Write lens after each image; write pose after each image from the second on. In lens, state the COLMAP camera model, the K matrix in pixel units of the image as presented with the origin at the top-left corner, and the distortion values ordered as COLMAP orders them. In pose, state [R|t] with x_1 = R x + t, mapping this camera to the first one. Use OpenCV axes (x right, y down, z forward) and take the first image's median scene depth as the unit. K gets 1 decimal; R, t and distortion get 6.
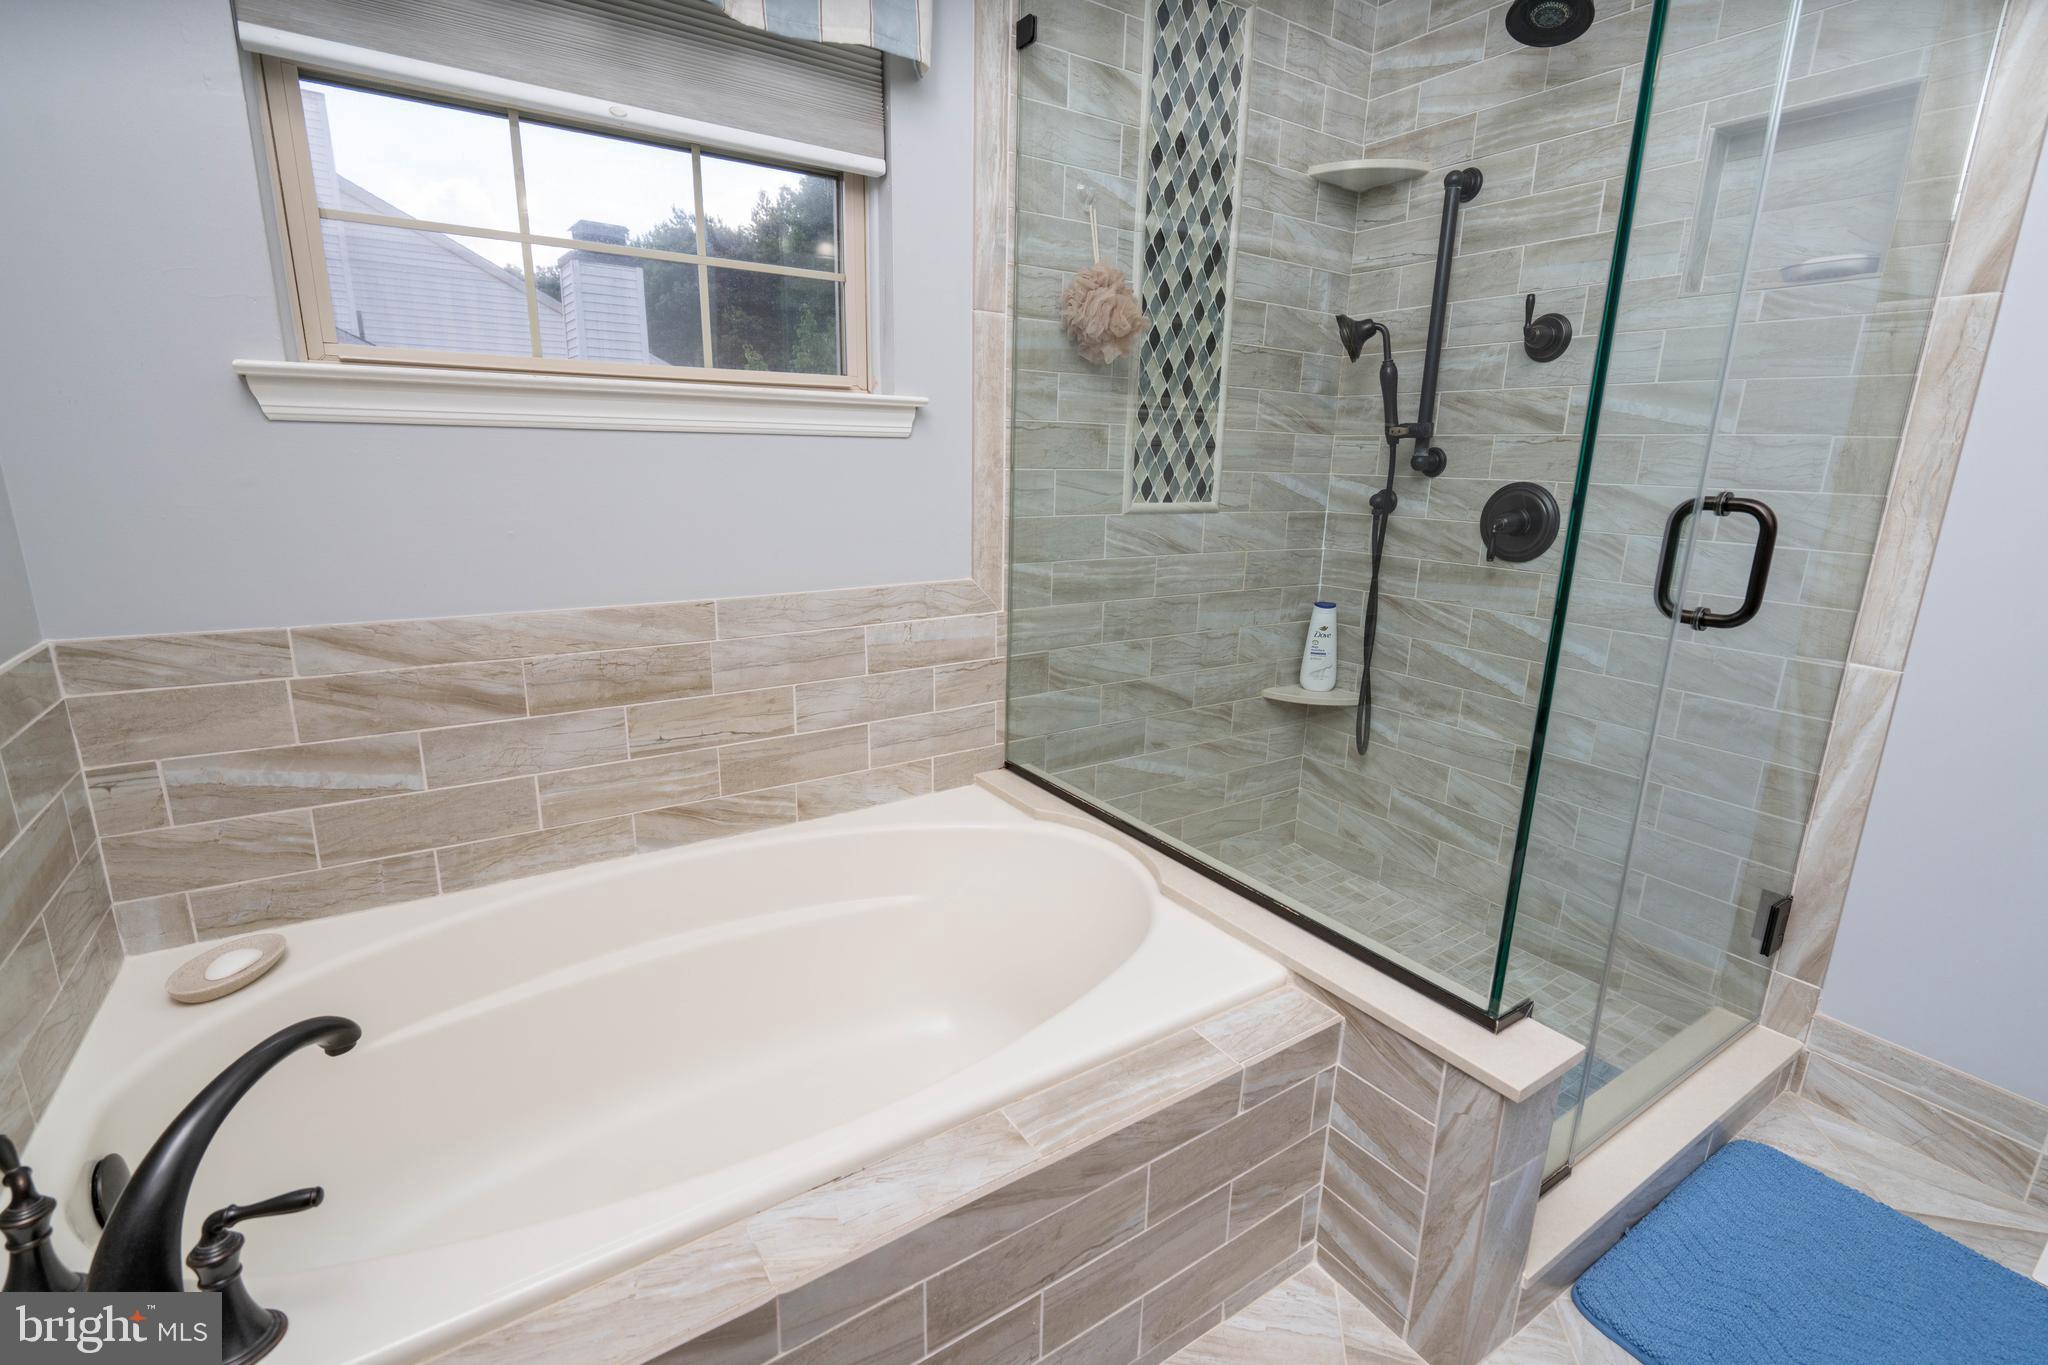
lens RADIAL K [[941.1, 0, 998.0], [0, 941.1, 682.1], [0, 0, 1]] dist [-0.010201, 0.005043]
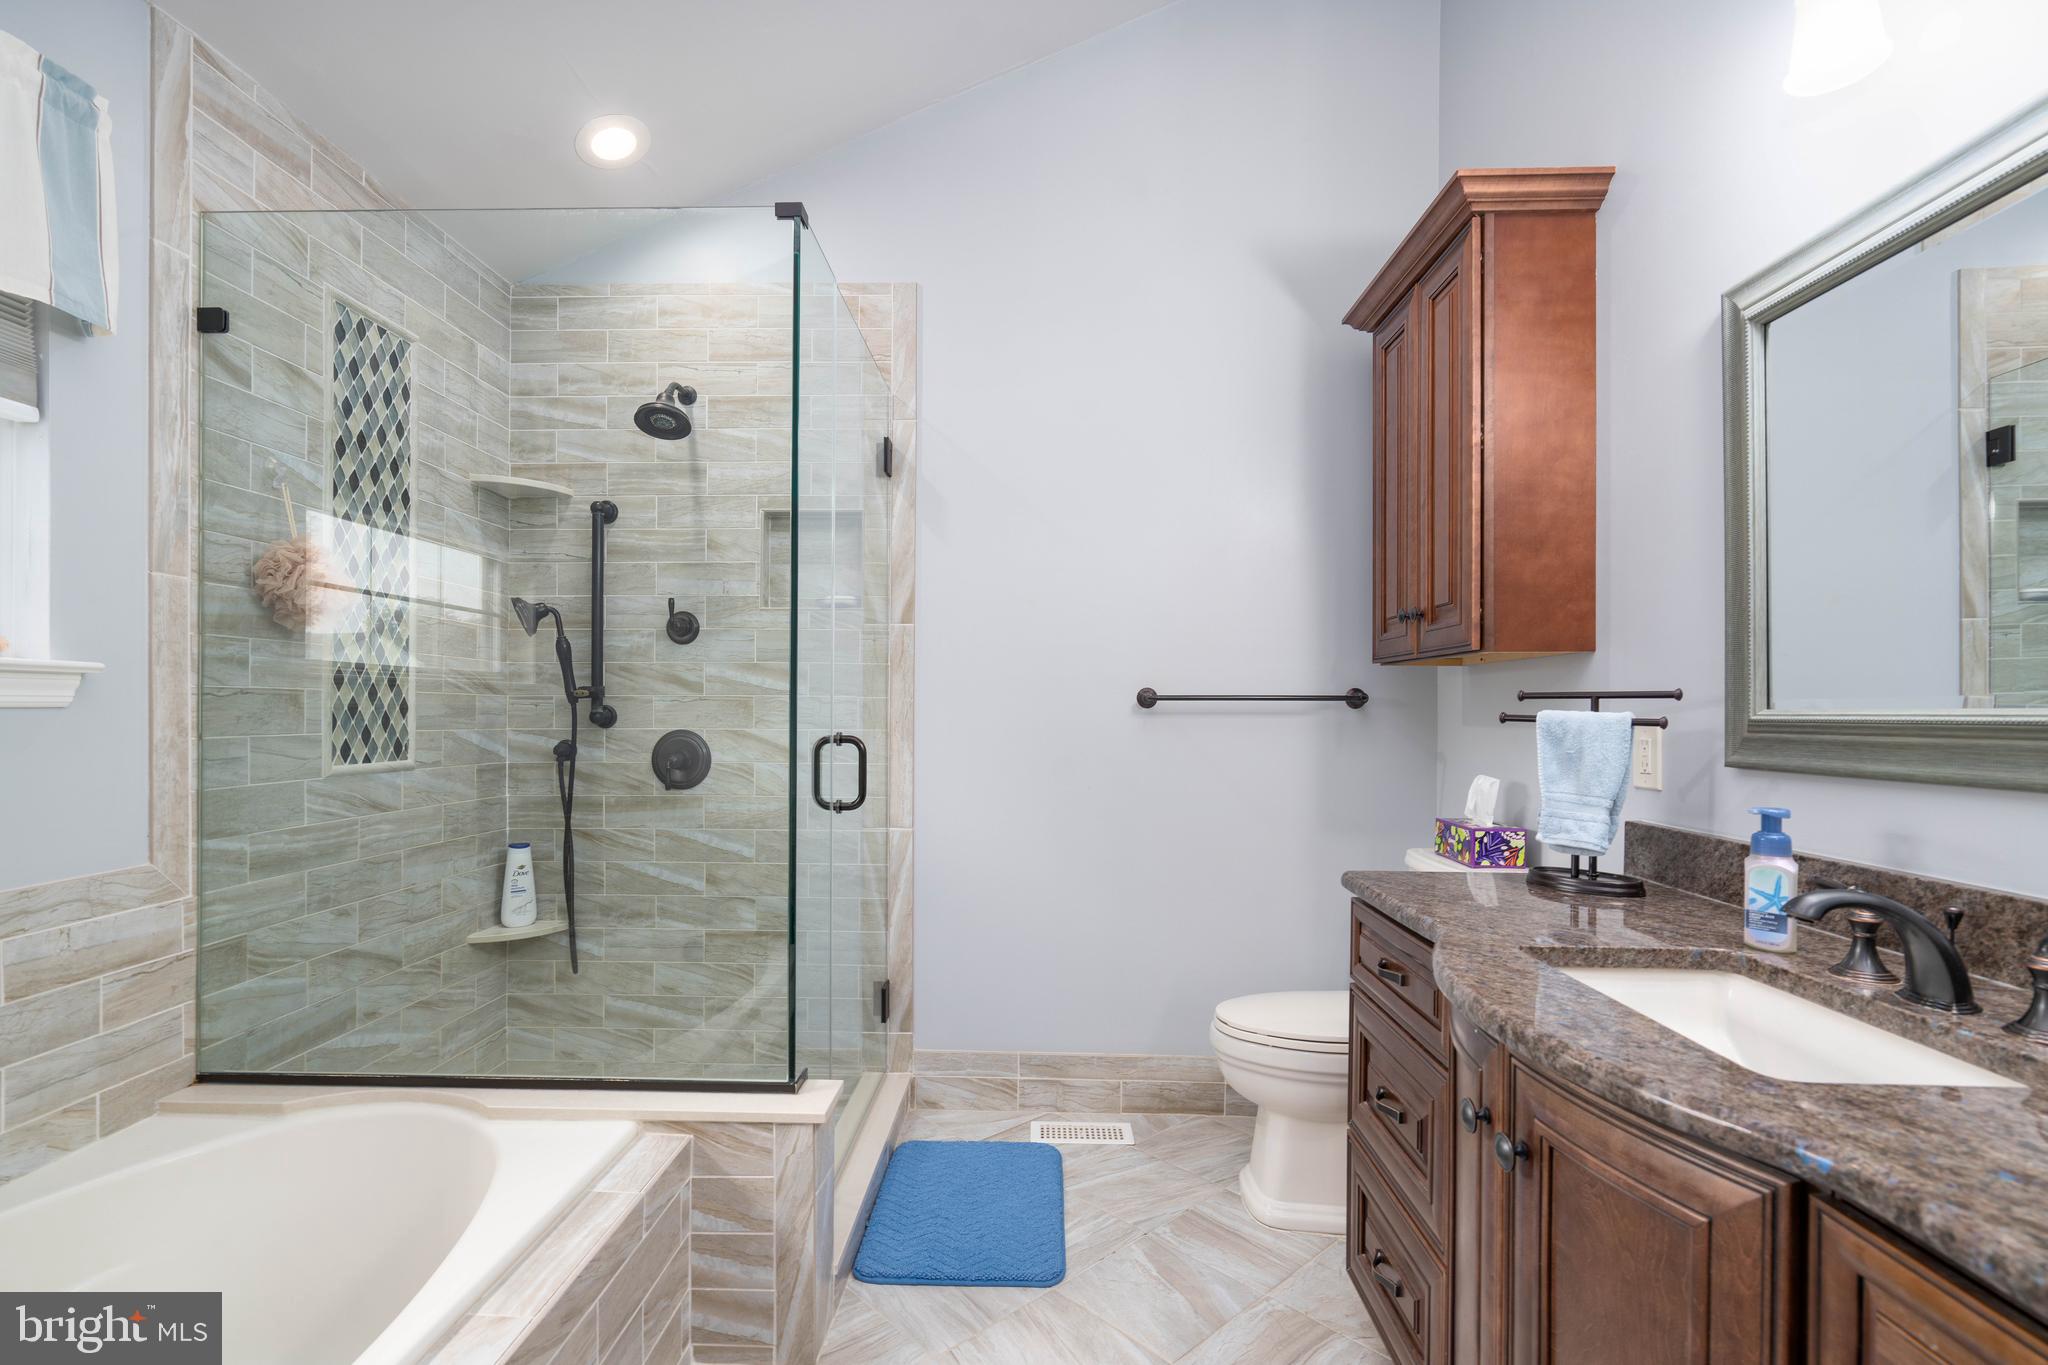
lens RADIAL K [[941.1, 0, 1024.0], [0, 941.1, 703.3], [0, 0, 1]] dist [-0.010201, 0.005043]
pose [[0.573475, -0.014687, 0.819092, -0.269433], [0.206021, 0.970292, -0.126844, 0.021607], [-0.792895, 0.241492, 0.559464, -0.153036]]
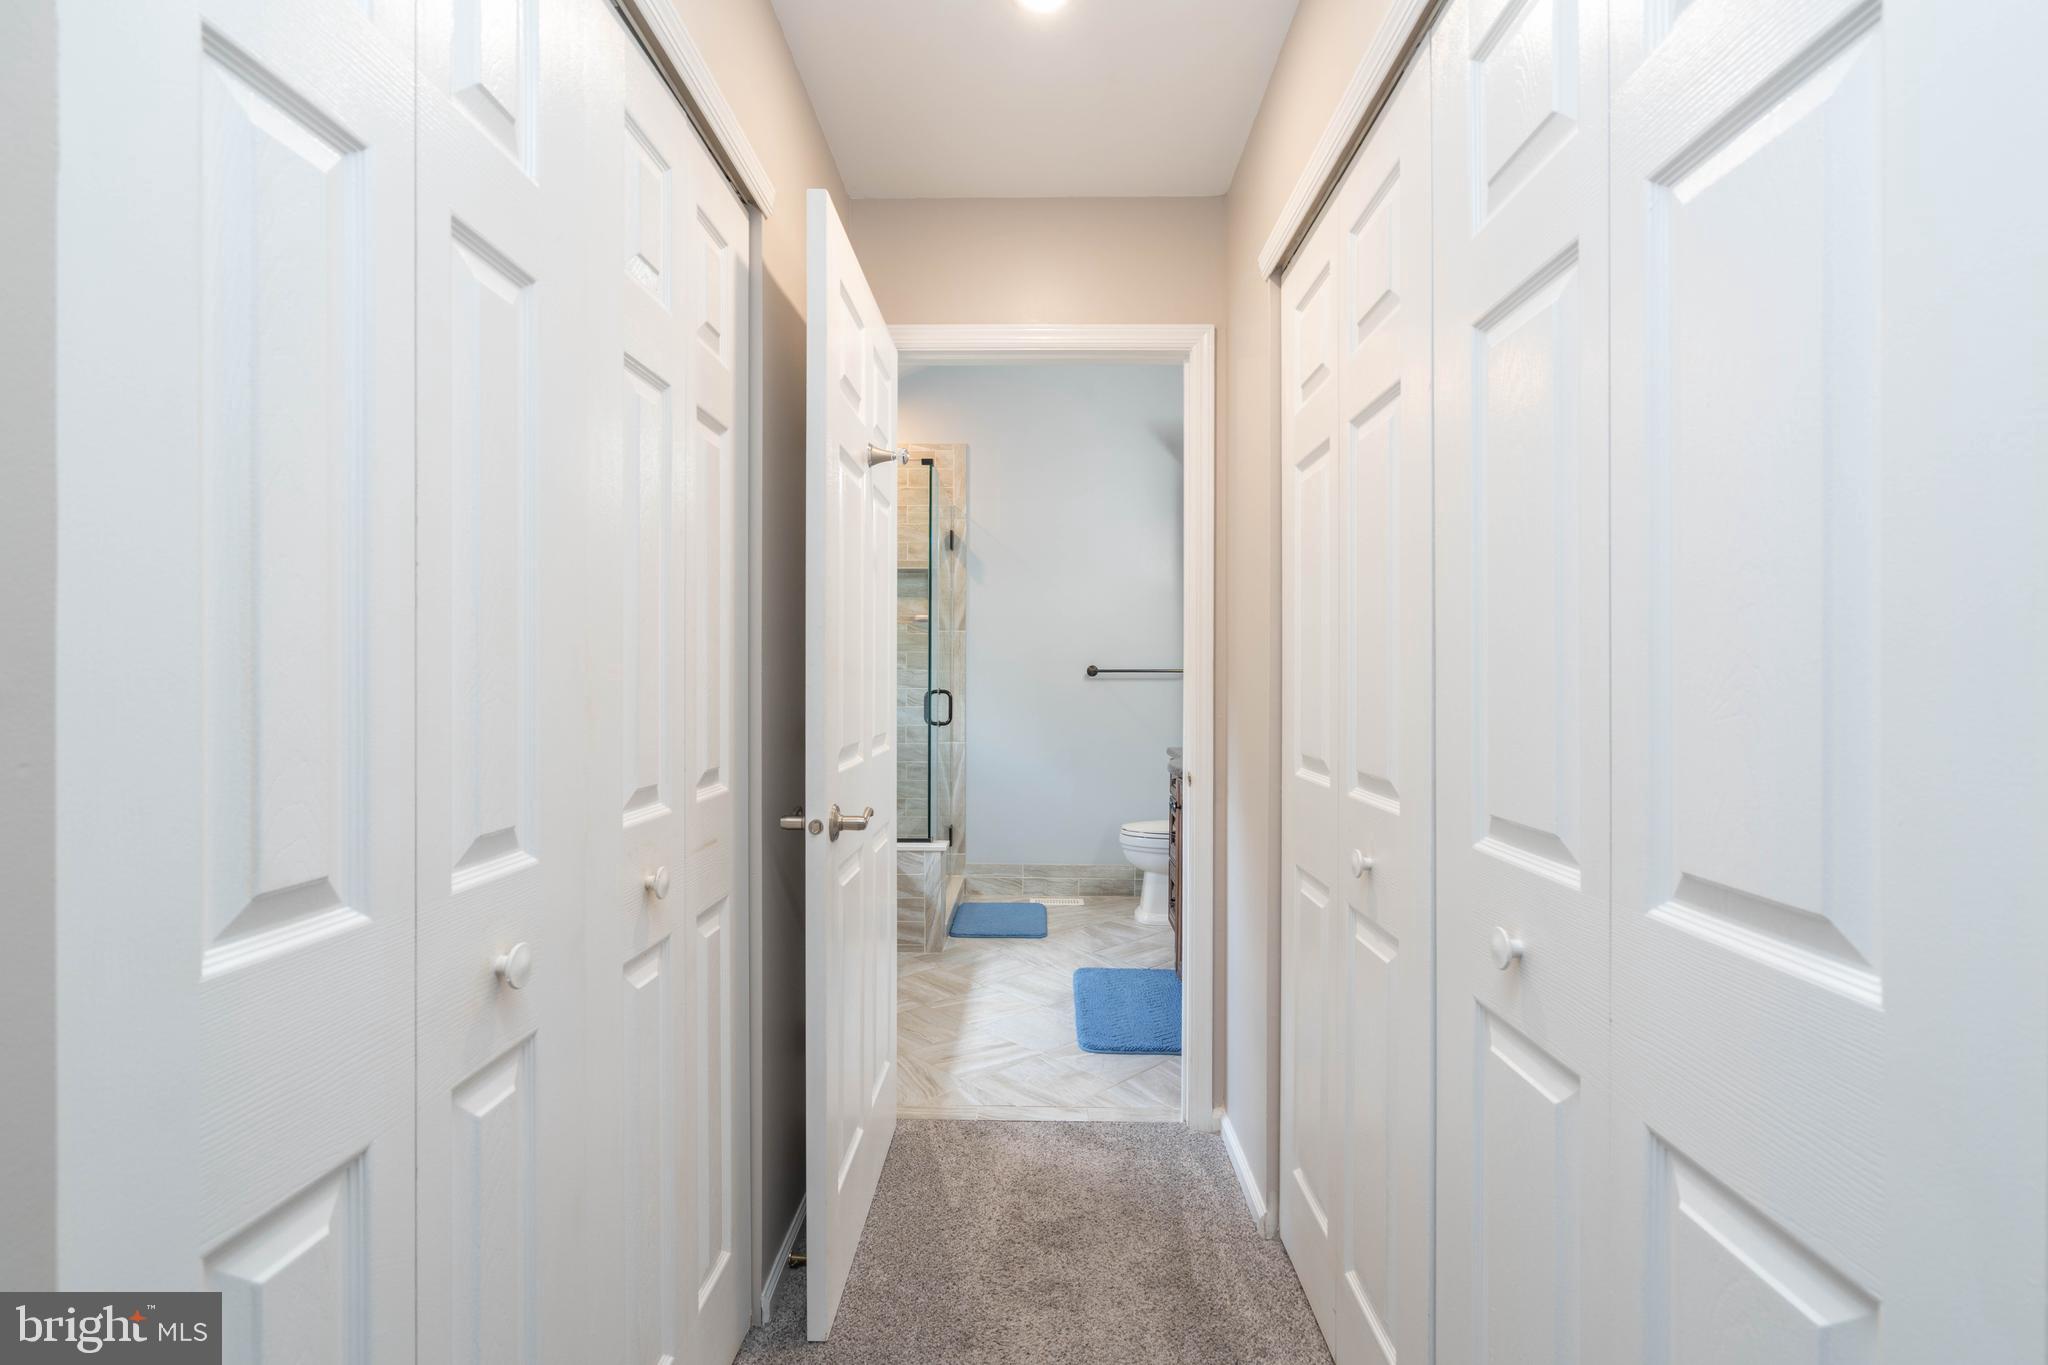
lens RADIAL K [[941.1, 0, 1025.0], [0, 941.1, 675.3], [0, 0, 1]] dist [-0.010201, 0.005043]
pose [[0.563048, -0.020230, 0.826177, -1.231062], [0.208328, 0.970890, -0.118203, 0.148997], [-0.799736, 0.238670, 0.550872, -0.772456]]
